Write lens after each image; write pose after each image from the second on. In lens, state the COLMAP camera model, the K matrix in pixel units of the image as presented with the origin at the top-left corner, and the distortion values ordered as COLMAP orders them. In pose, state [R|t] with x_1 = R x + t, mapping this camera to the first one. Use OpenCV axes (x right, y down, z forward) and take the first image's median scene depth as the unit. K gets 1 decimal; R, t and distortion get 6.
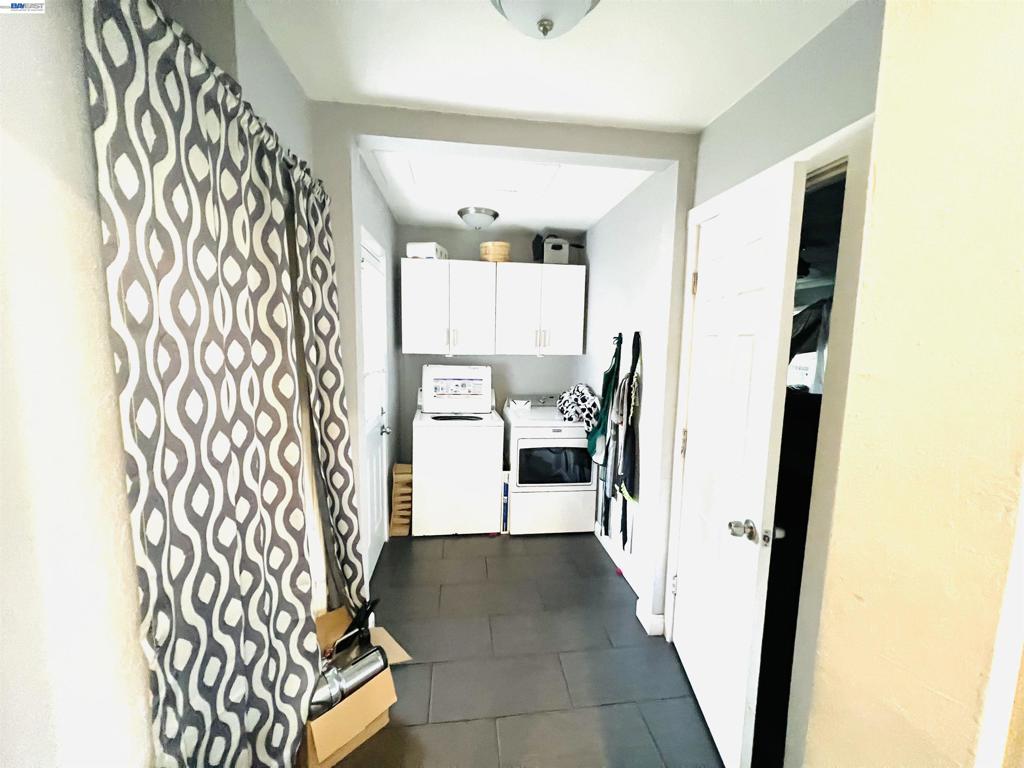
lens RADIAL K [[409.1, 0, 511.2], [0, 409.1, 384.8], [0, 0, 1]] dist [0.002360, -0.000138]
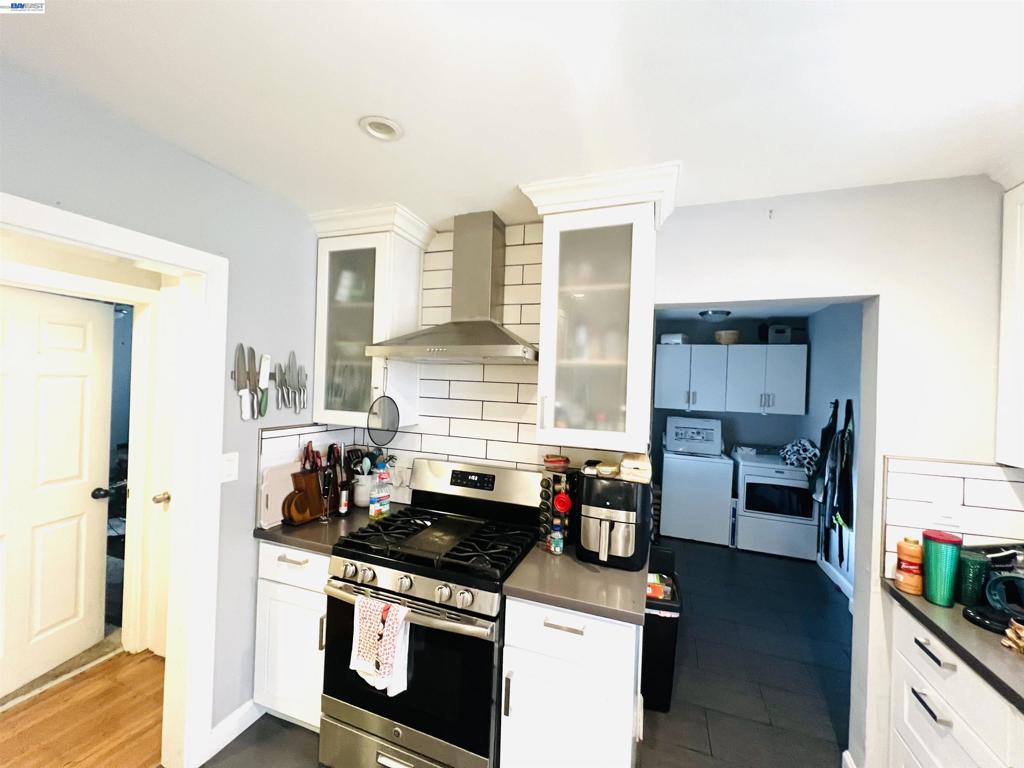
lens RADIAL K [[409.1, 0, 512.7], [0, 409.1, 384.3], [0, 0, 1]] dist [0.002360, -0.000138]
pose [[0.887804, 0.014167, -0.460004, -0.045829], [-0.074403, 0.990796, -0.113083, 0.045625], [0.454168, 0.134621, 0.880686, -0.561573]]
